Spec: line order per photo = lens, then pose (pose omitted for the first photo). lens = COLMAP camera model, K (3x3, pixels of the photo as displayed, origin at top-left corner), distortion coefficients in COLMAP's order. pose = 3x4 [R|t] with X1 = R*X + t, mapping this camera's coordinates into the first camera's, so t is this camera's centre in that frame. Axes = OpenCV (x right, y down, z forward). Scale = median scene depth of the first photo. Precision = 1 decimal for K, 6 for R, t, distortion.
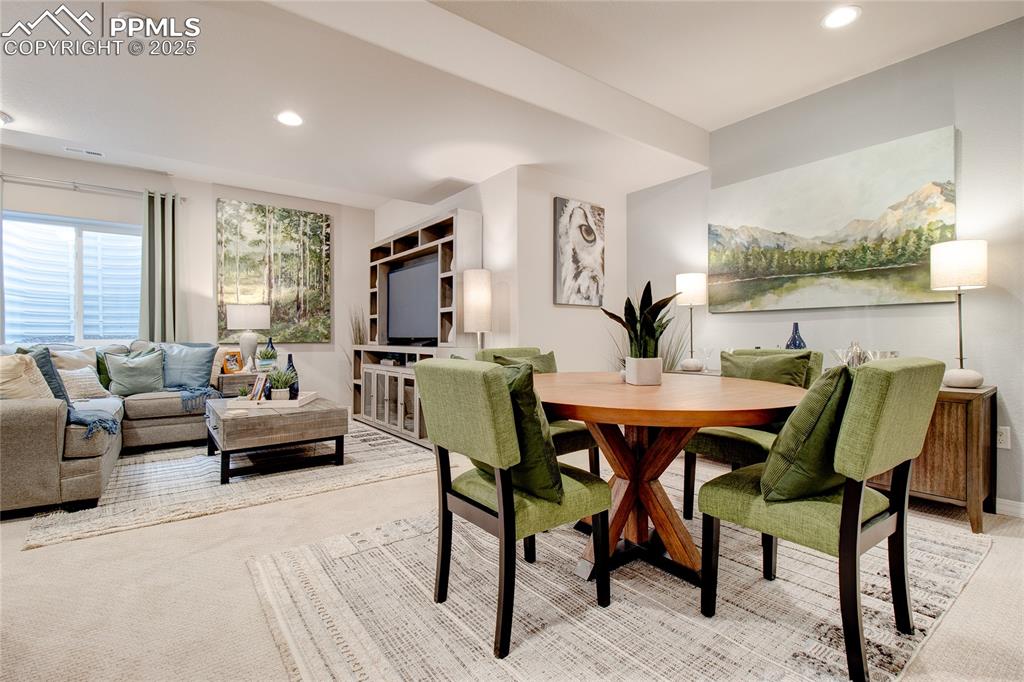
lens RADIAL K [[484.2, 0, 515.6], [0, 484.2, 337.8], [0, 0, 1]] dist [-0.015133, -0.000433]
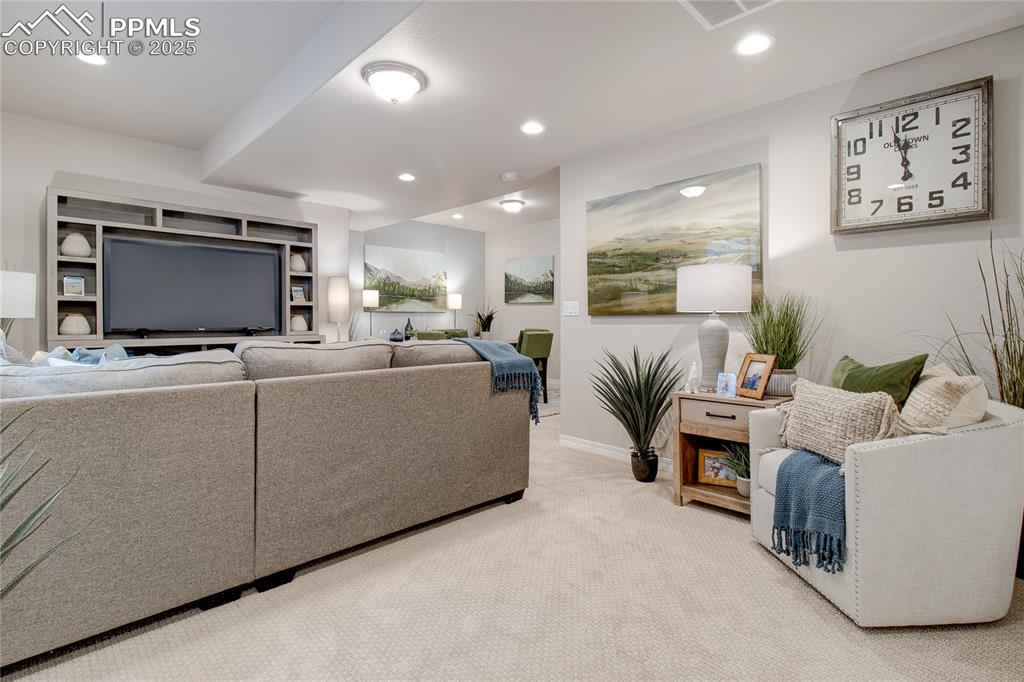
lens RADIAL K [[484.2, 0, 514.5], [0, 484.2, 333.2], [0, 0, 1]] dist [-0.015133, -0.000433]
pose [[-0.136602, -0.020698, 0.990410, -0.969869], [0.002924, 0.999769, 0.021297, -0.003690], [-0.990622, 0.005805, -0.136510, 0.445081]]
